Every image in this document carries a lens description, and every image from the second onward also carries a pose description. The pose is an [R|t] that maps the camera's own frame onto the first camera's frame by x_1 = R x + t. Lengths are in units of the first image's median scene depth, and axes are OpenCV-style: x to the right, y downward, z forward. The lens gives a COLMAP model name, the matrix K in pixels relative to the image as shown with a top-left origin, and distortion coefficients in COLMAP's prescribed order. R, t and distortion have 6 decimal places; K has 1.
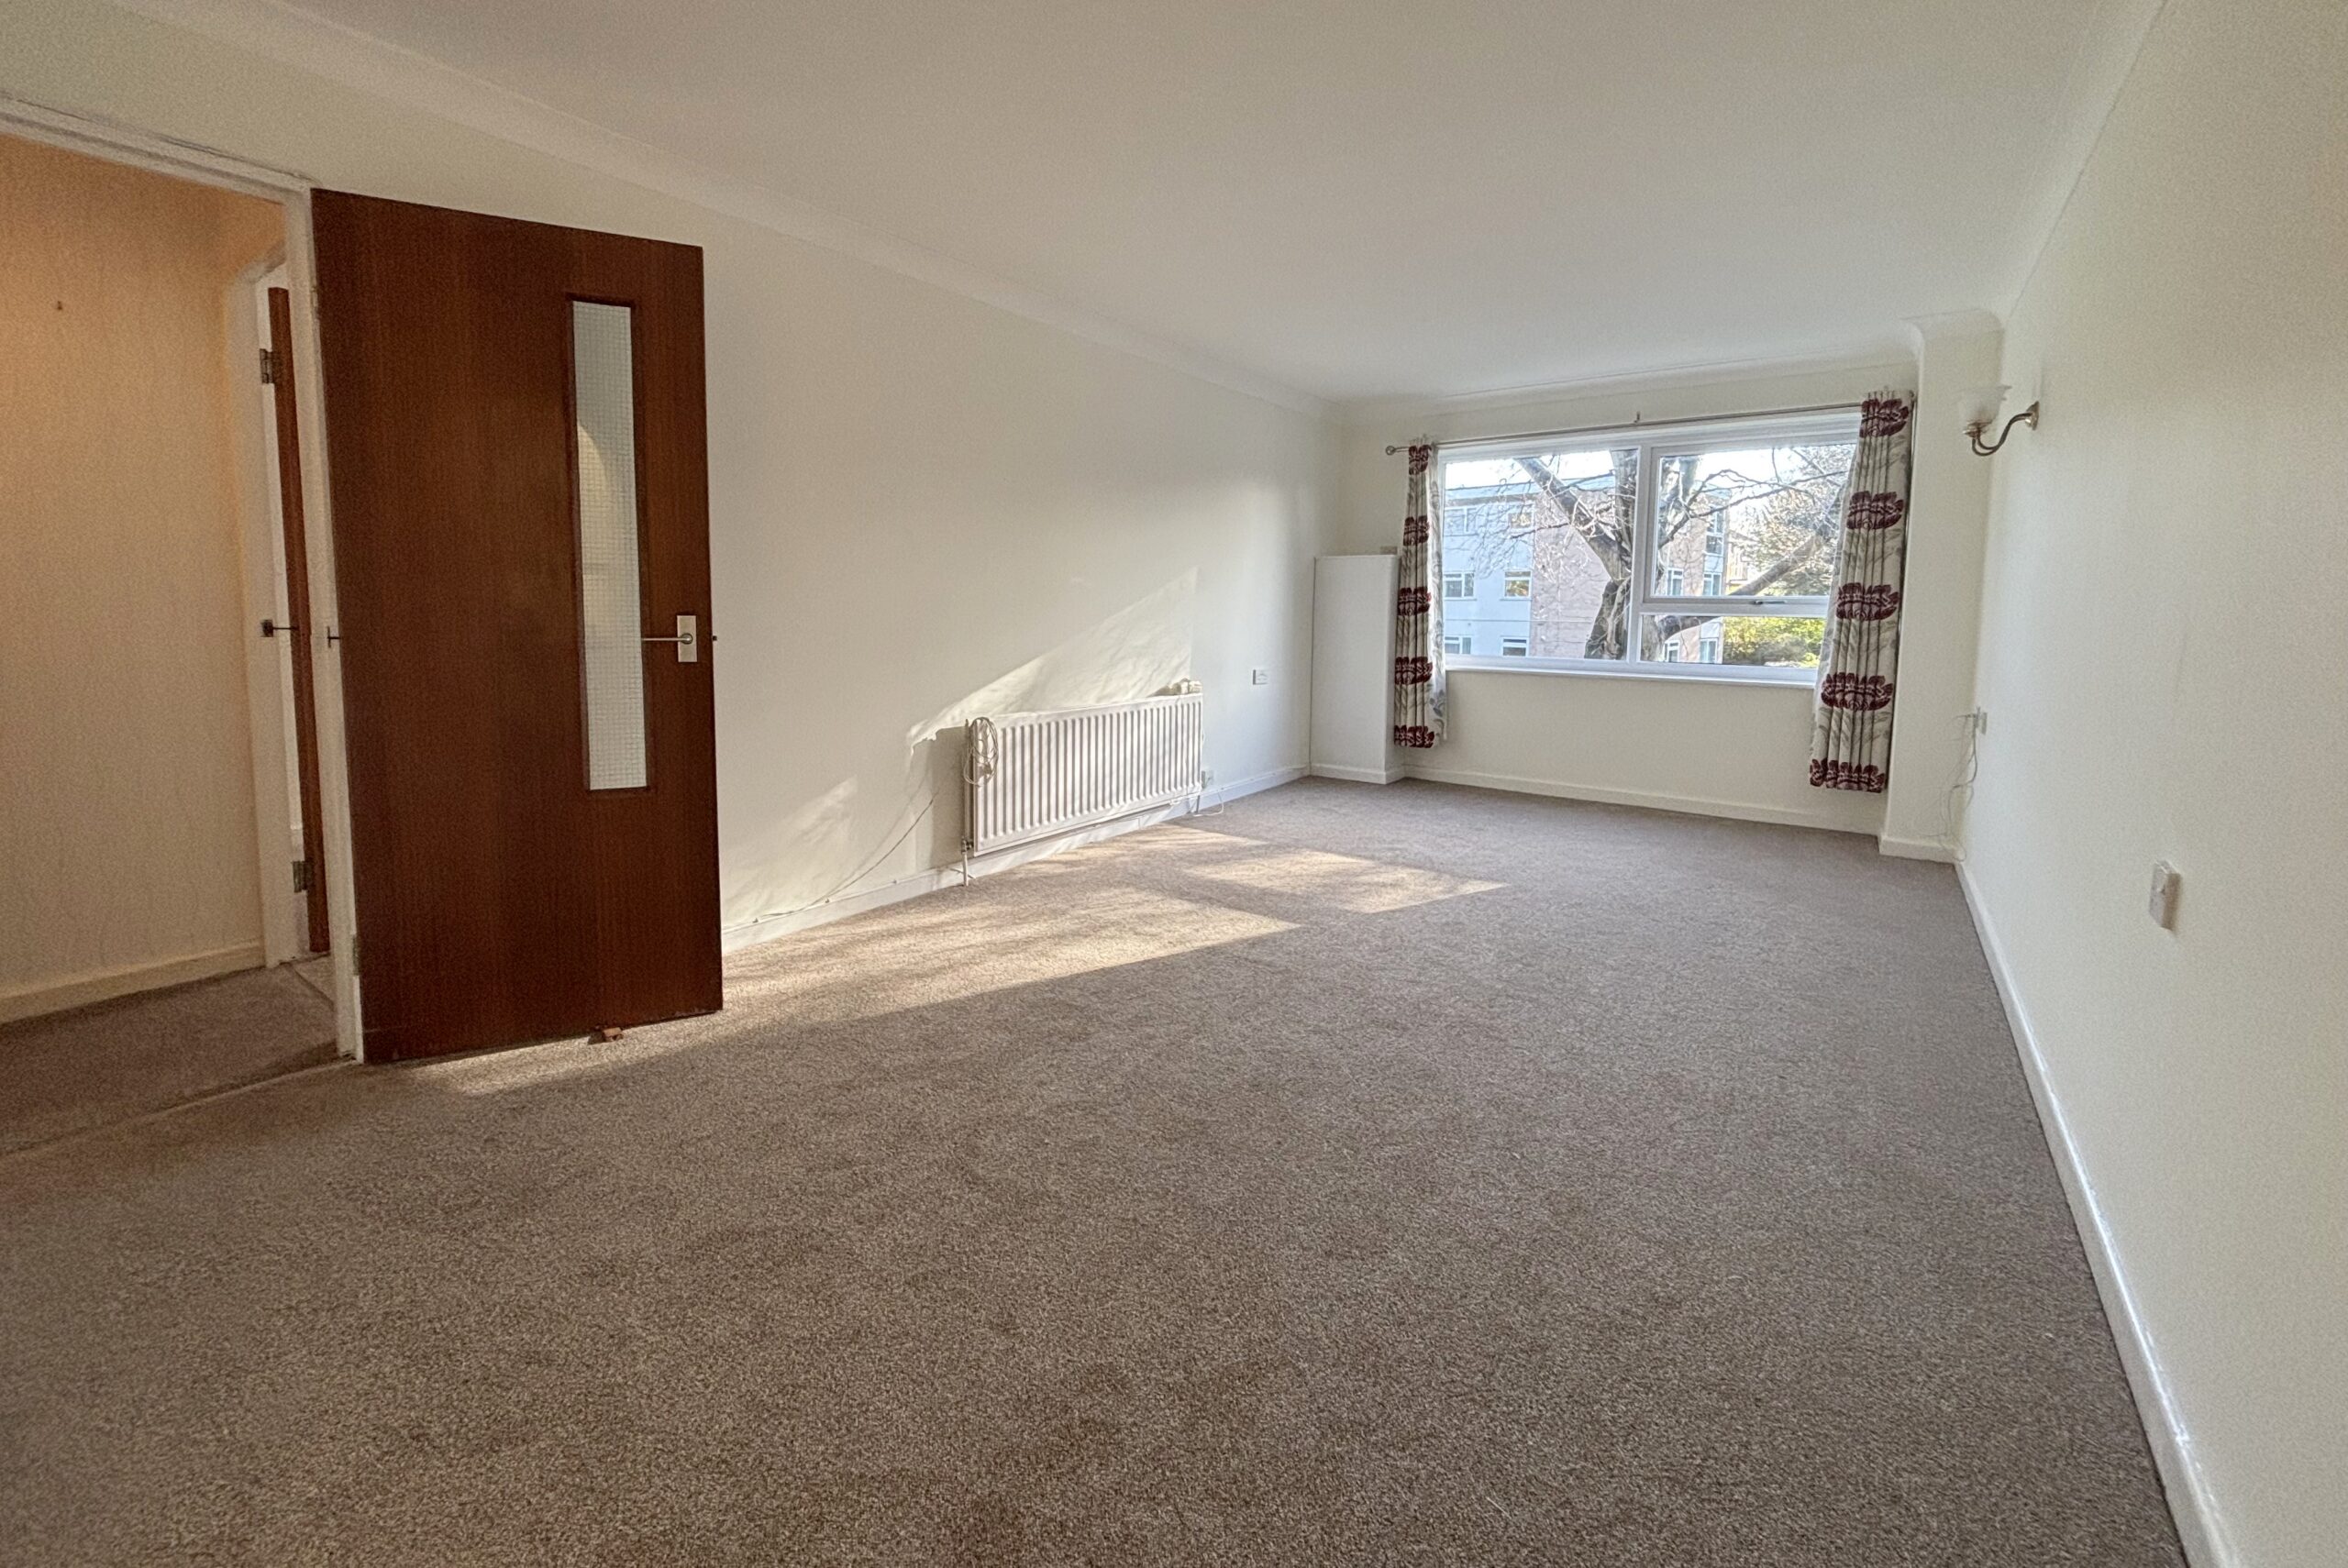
lens RADIAL K [[970.7, 0, 1190.7], [0, 970.7, 791.3], [0, 0, 1]] dist [-0.000408, 0.001055]
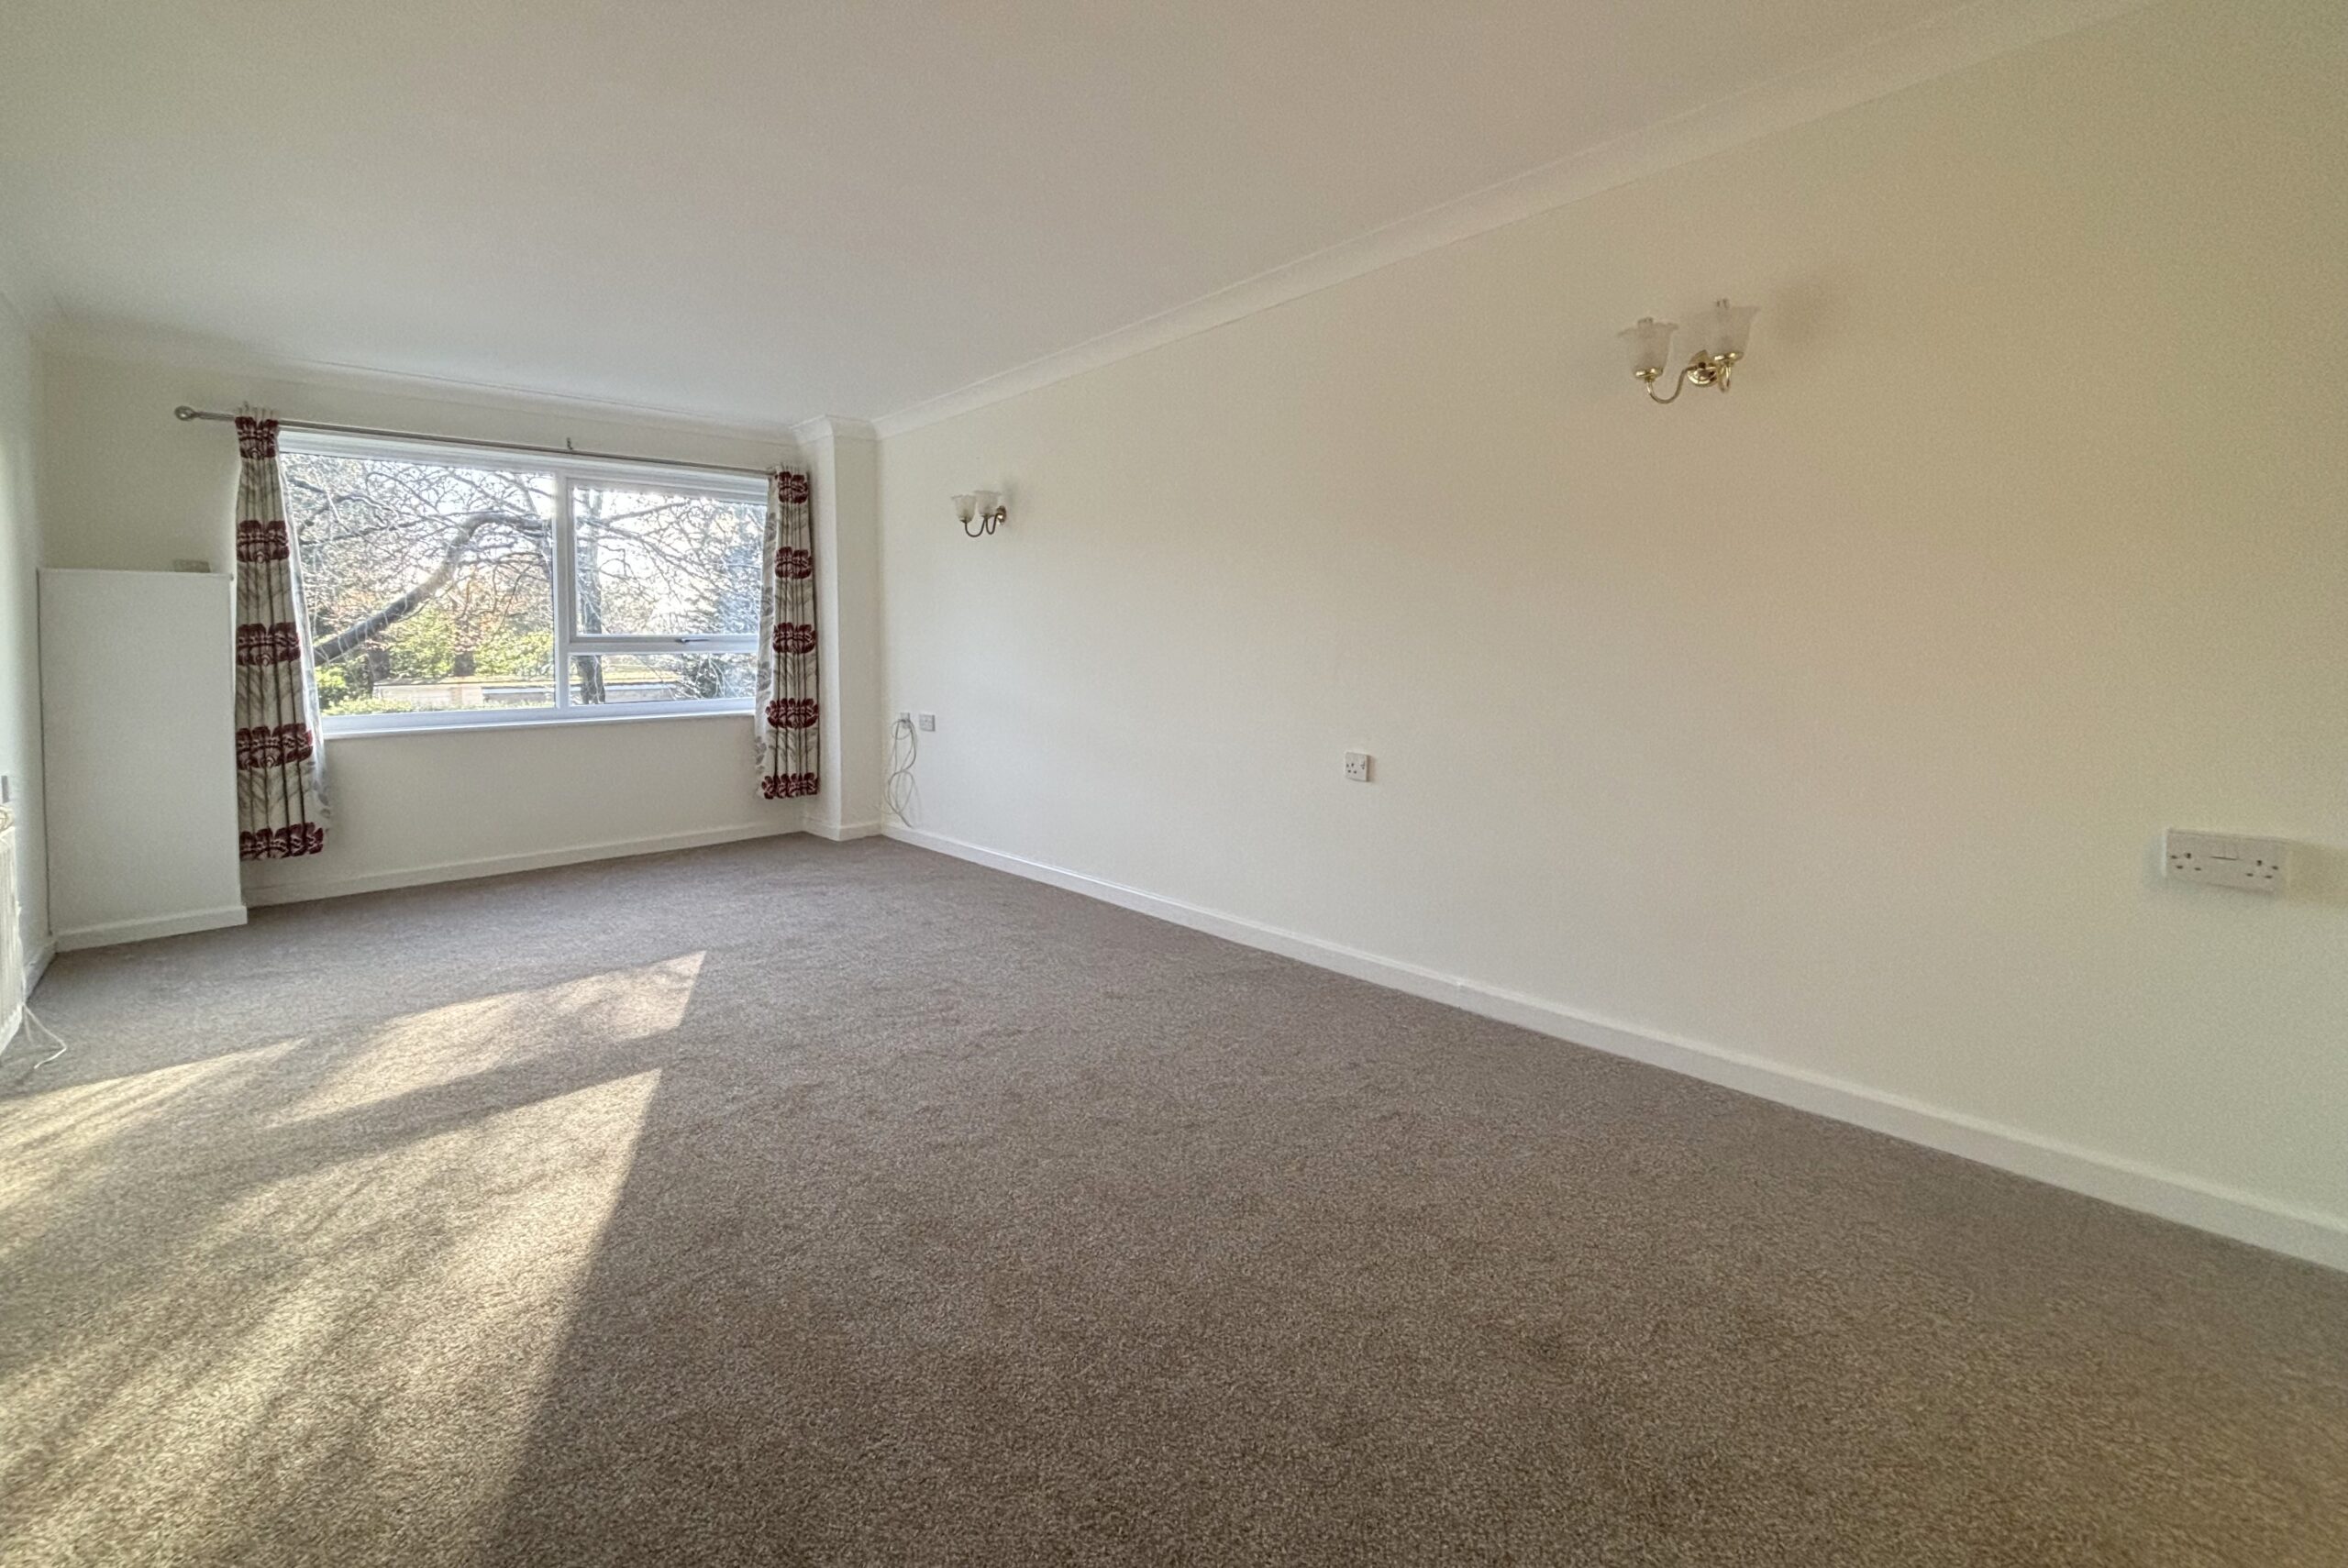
lens RADIAL K [[970.7, 0, 1184.4], [0, 970.7, 762.9], [0, 0, 1]] dist [-0.000408, 0.001055]
pose [[0.178939, -0.134122, 0.974675, -0.350672], [0.199426, 0.975044, 0.097561, -0.057802], [-0.963437, 0.176918, 0.201221, 0.282582]]
